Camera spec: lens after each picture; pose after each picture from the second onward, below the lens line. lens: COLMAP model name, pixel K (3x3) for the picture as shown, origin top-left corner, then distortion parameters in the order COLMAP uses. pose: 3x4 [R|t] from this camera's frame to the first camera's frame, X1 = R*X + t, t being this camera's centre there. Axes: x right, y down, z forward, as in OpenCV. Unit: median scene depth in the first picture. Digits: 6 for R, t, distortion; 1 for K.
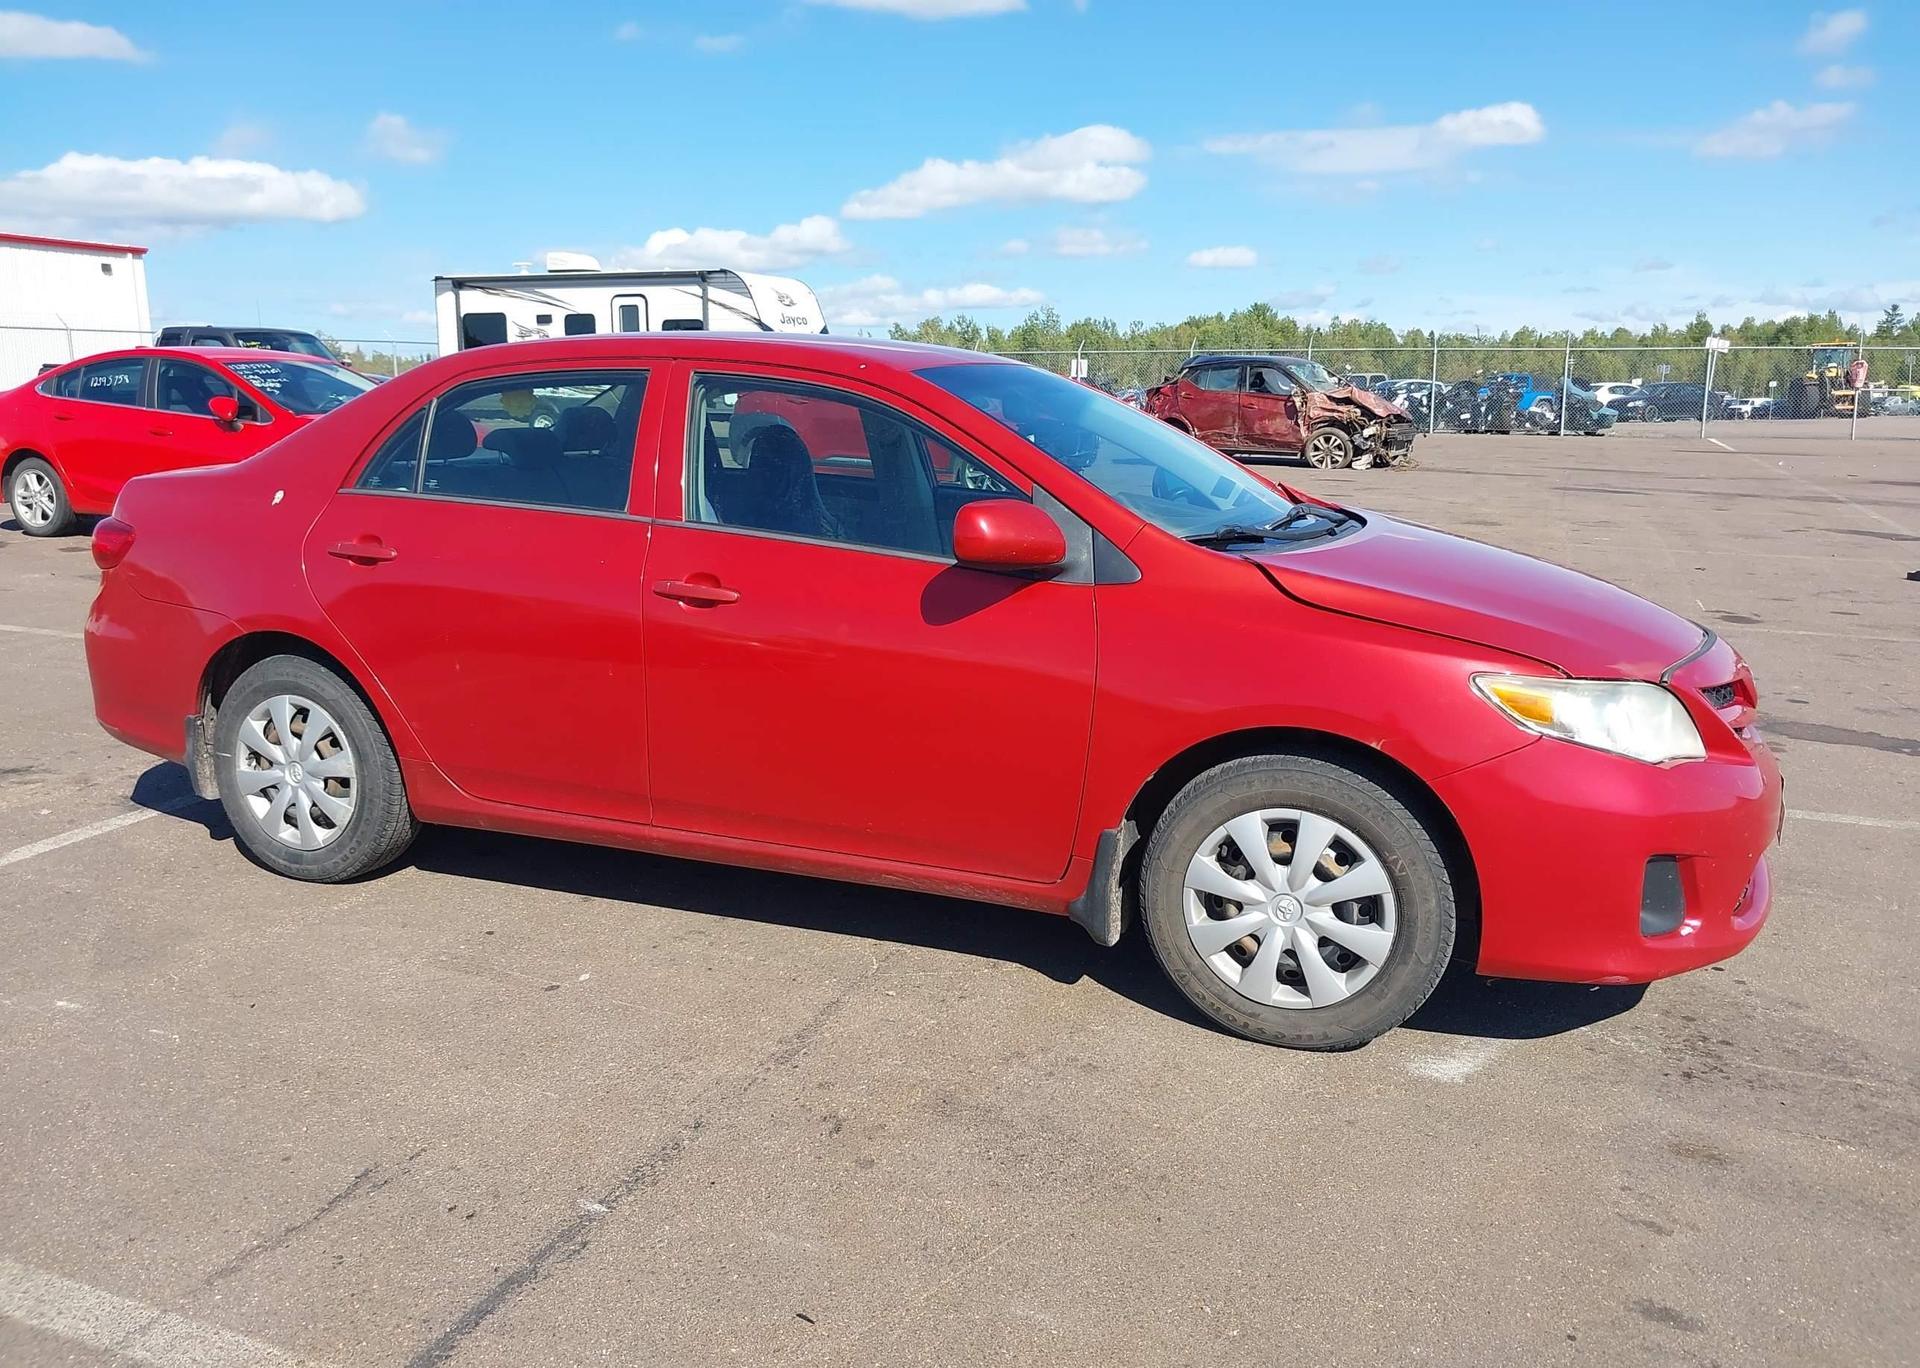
lens RADIAL K [[1528.3, 0, 944.1], [0, 1528.3, 676.0], [0, 0, 1]] dist [0.015498, -0.026488]
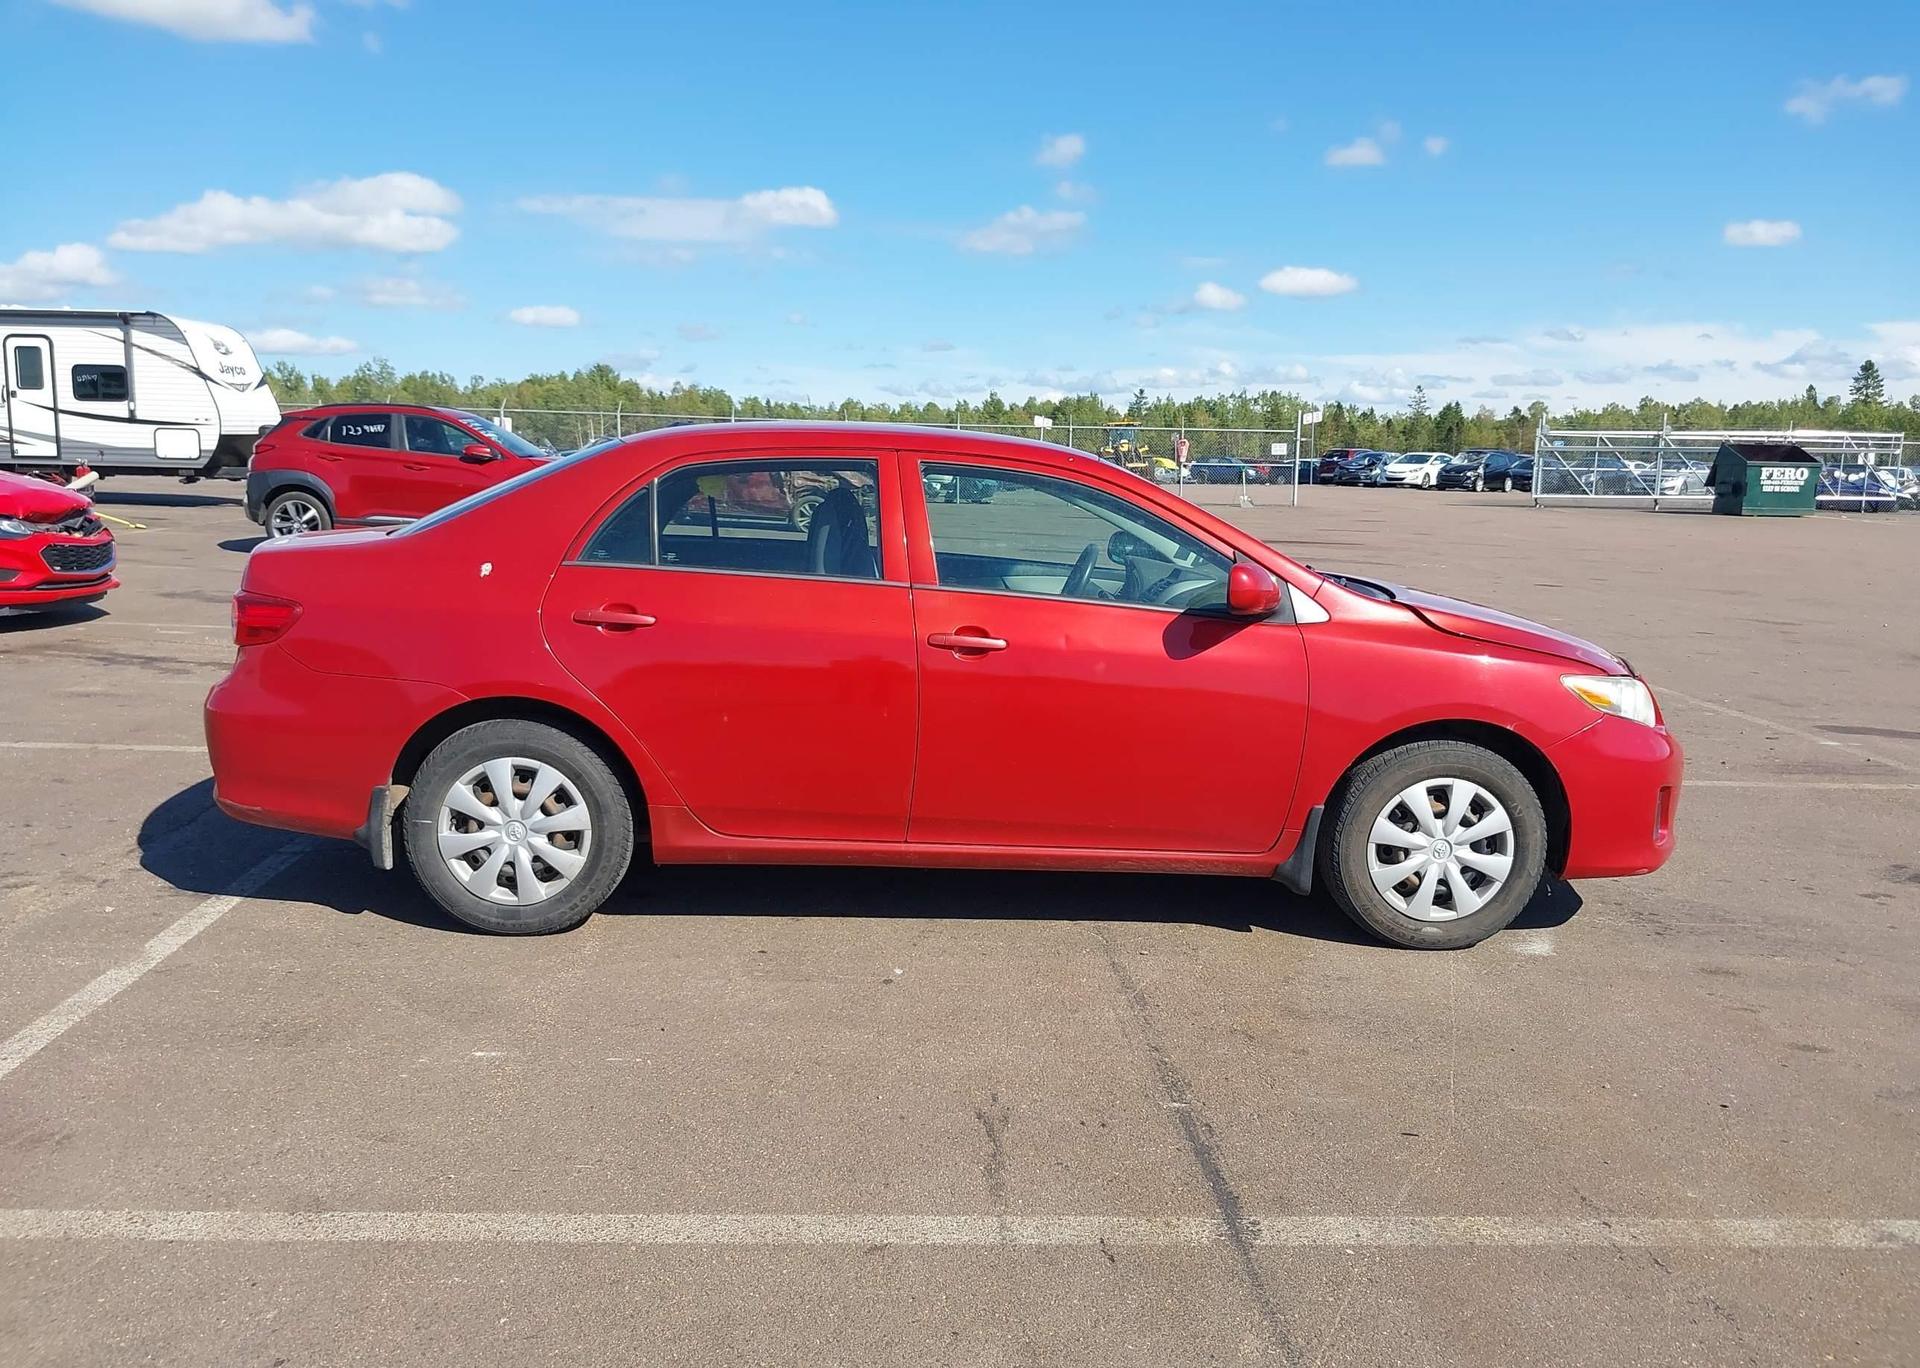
lens RADIAL K [[1528.3, 0, 952.9], [0, 1528.3, 687.8], [0, 0, 1]] dist [0.015498, -0.026488]
pose [[0.907095, -0.045074, 0.418505, -0.581795], [0.057945, 0.998156, -0.018090, 0.001436], [-0.416918, 0.040660, 0.908034, -0.078598]]
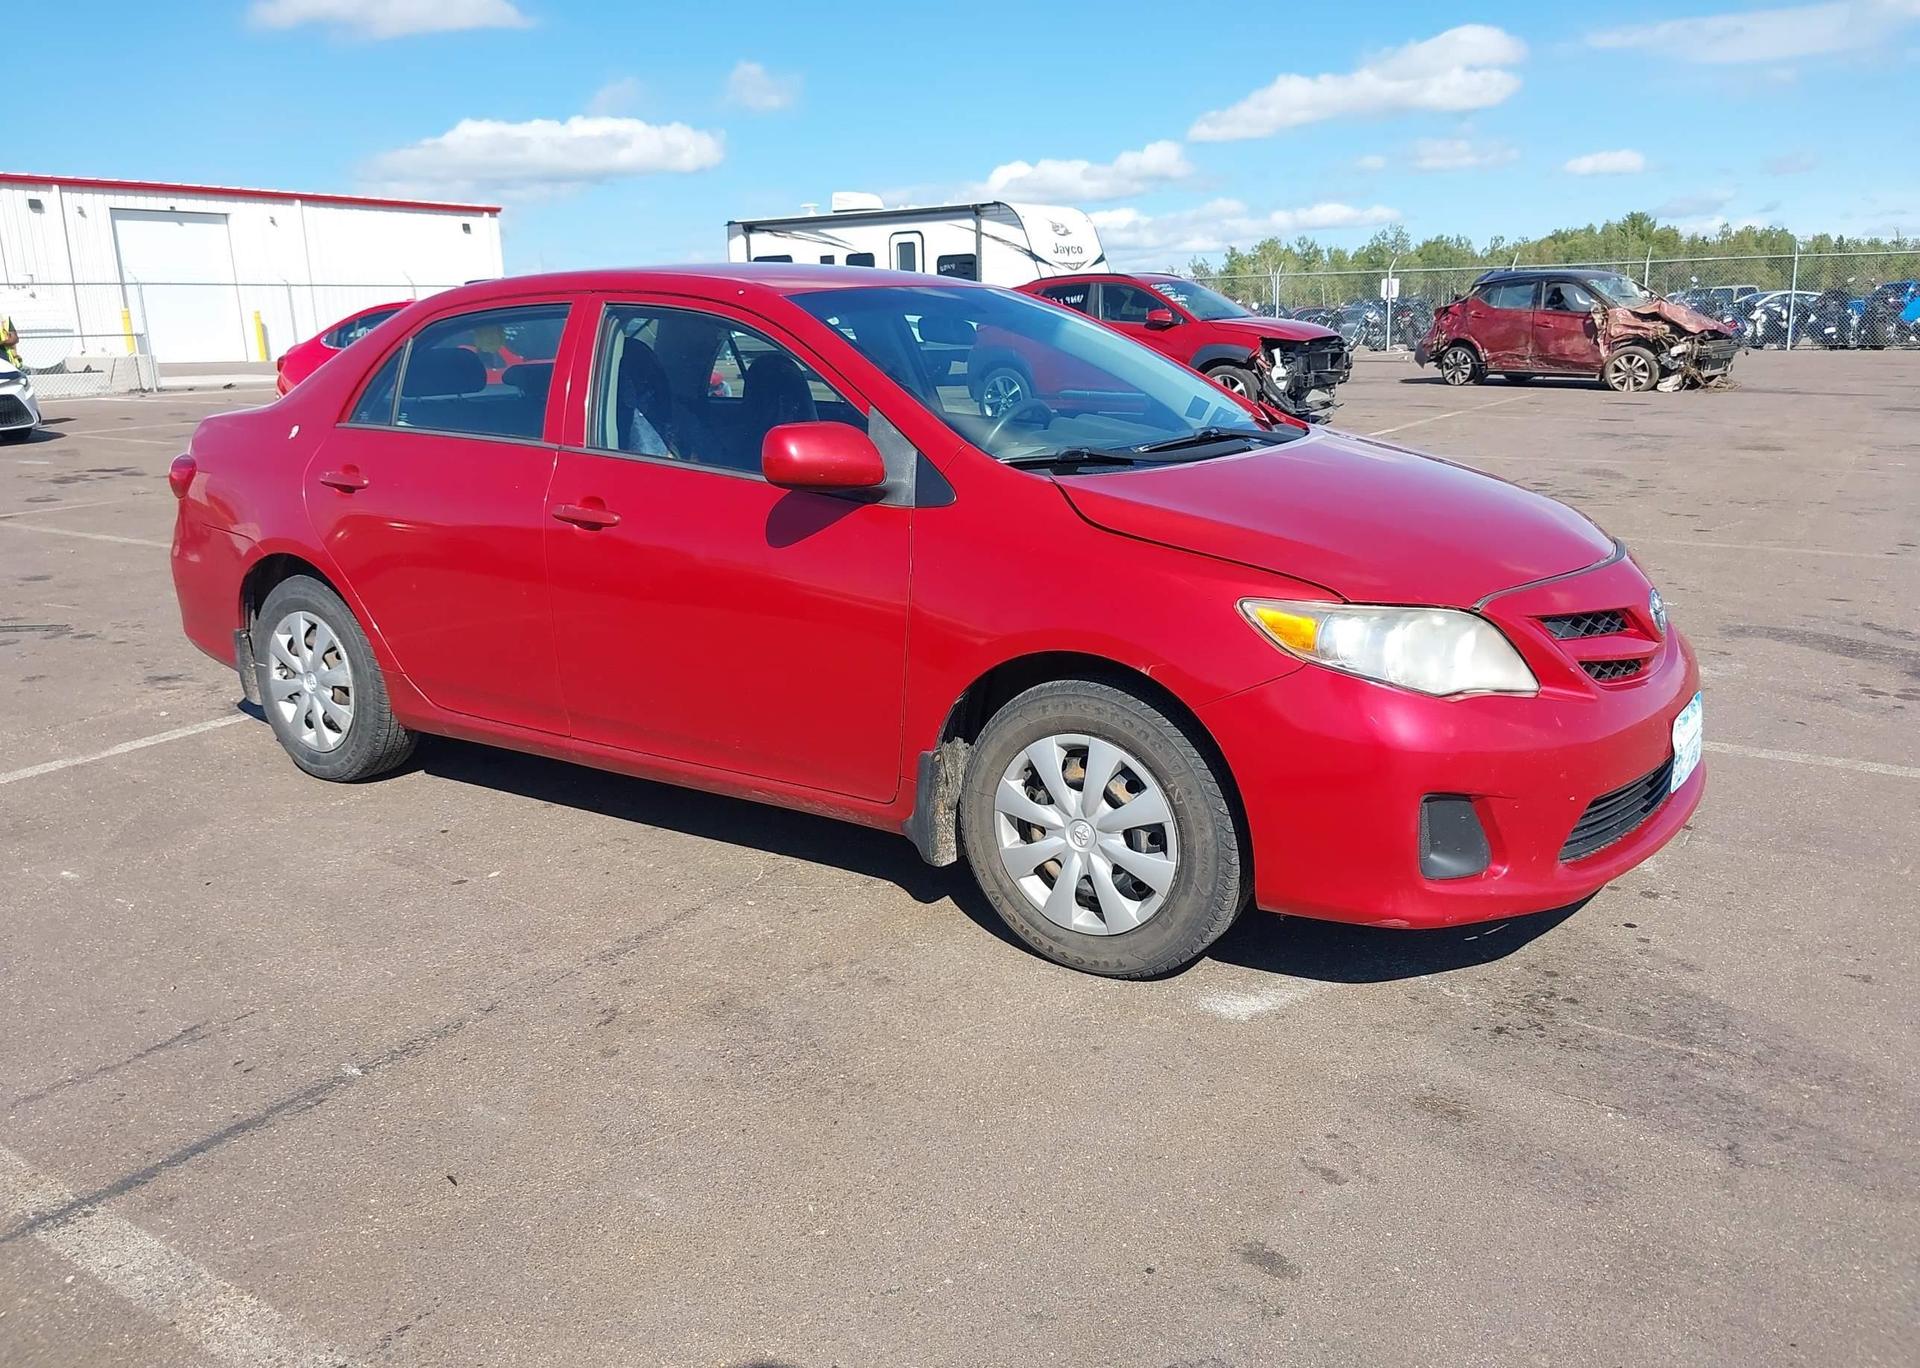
lens RADIAL K [[1528.3, 0, 949.9], [0, 1528.3, 695.7], [0, 0, 1]] dist [0.015498, -0.026488]
pose [[0.976592, 0.023353, -0.213827, 0.263499], [-0.011757, 0.998398, 0.055344, 0.006437], [0.214777, -0.051535, 0.975303, 0.018027]]
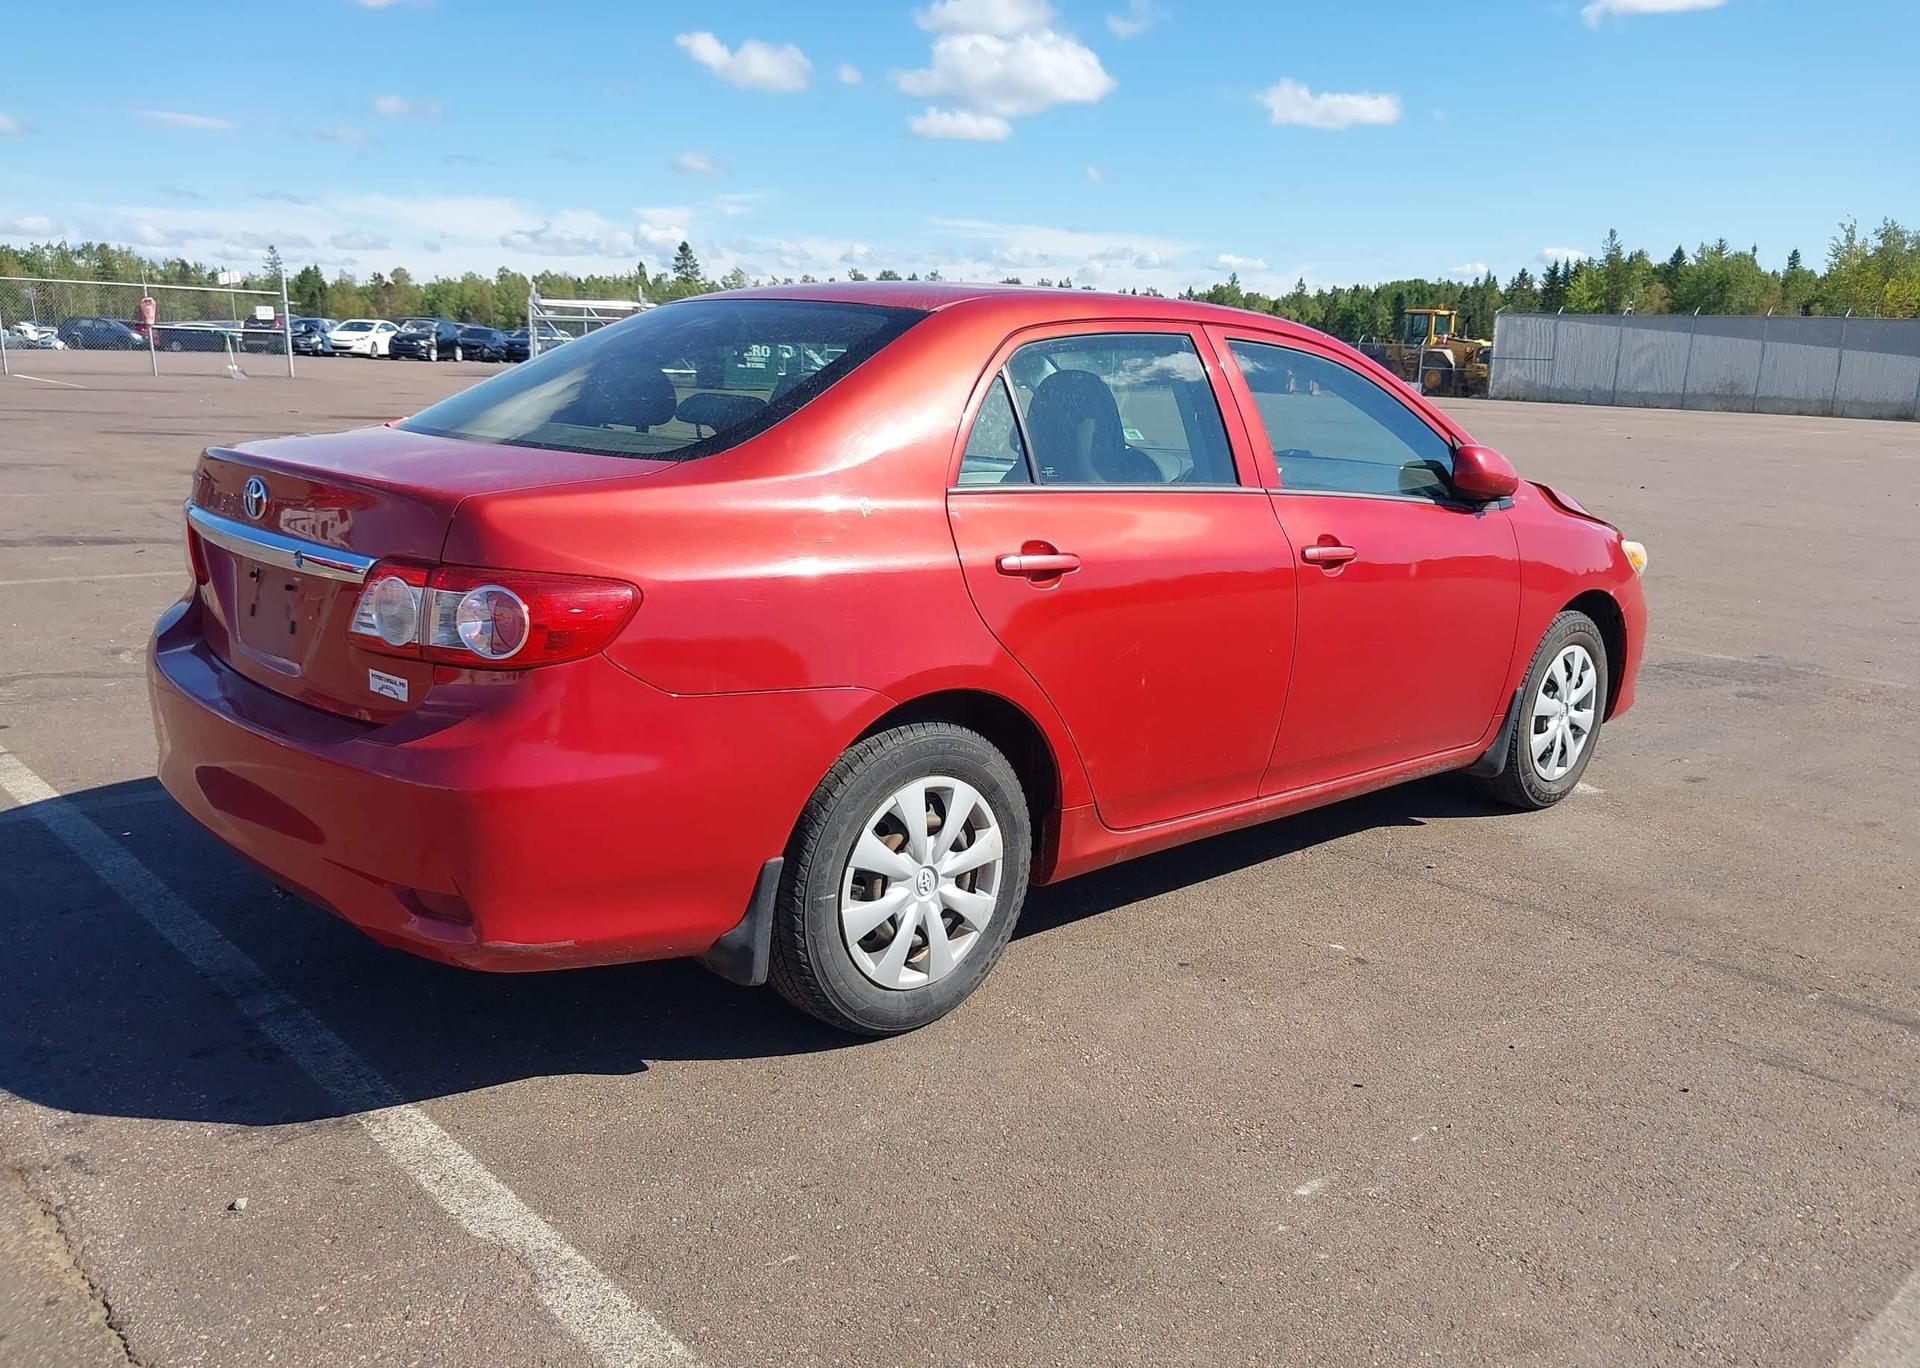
lens RADIAL K [[1528.3, 0, 967.8], [0, 1528.3, 693.1], [0, 0, 1]] dist [0.015498, -0.026488]
pose [[0.416186, -0.183839, 0.890501, -1.029750], [0.137024, 0.980845, 0.138451, -0.119319], [-0.898896, 0.064399, 0.433404, 0.661662]]
